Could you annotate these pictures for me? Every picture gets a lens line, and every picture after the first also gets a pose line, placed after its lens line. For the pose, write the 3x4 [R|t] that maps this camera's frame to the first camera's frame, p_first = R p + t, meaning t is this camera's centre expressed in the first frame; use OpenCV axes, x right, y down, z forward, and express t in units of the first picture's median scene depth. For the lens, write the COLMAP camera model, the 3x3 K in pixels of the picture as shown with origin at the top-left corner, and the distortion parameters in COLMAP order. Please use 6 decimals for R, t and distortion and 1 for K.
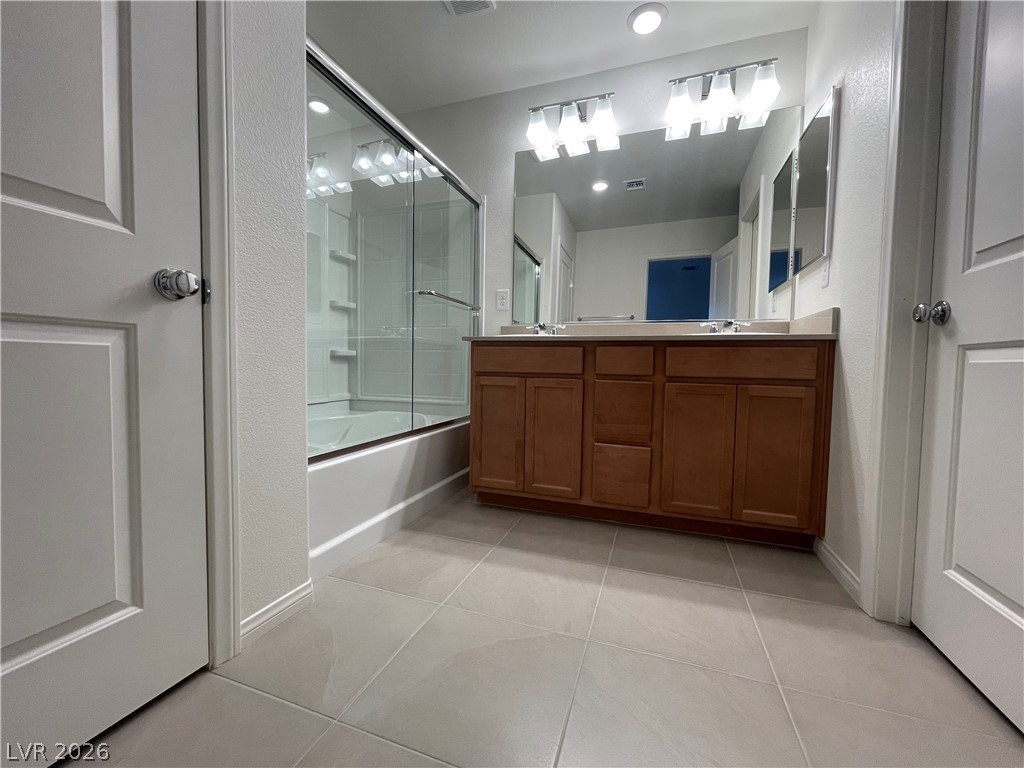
lens RADIAL K [[419.3, 0, 509.1], [0, 419.3, 384.5], [0, 0, 1]] dist [0.000851, 0.000548]
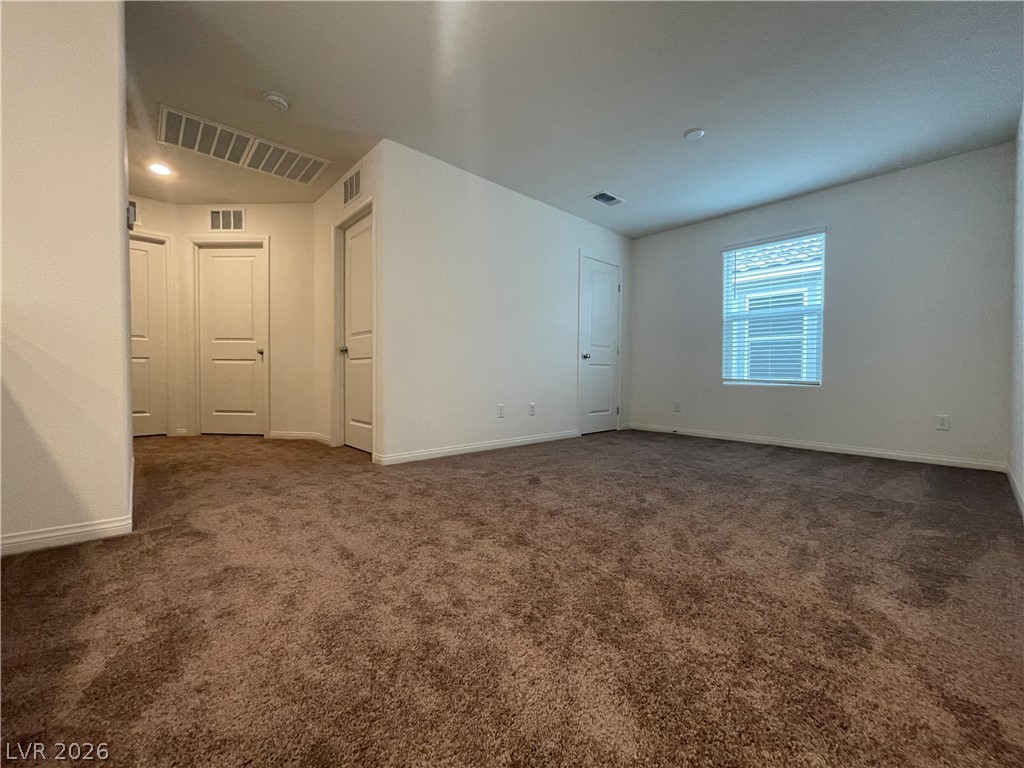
lens RADIAL K [[419.3, 0, 509.1], [0, 419.3, 384.5], [0, 0, 1]] dist [0.000851, 0.000548]
pose [[0.482954, -0.032255, 0.875051, -0.839015], [0.038734, 0.999130, 0.015451, 0.073400], [-0.874788, 0.026432, 0.483783, -1.135944]]
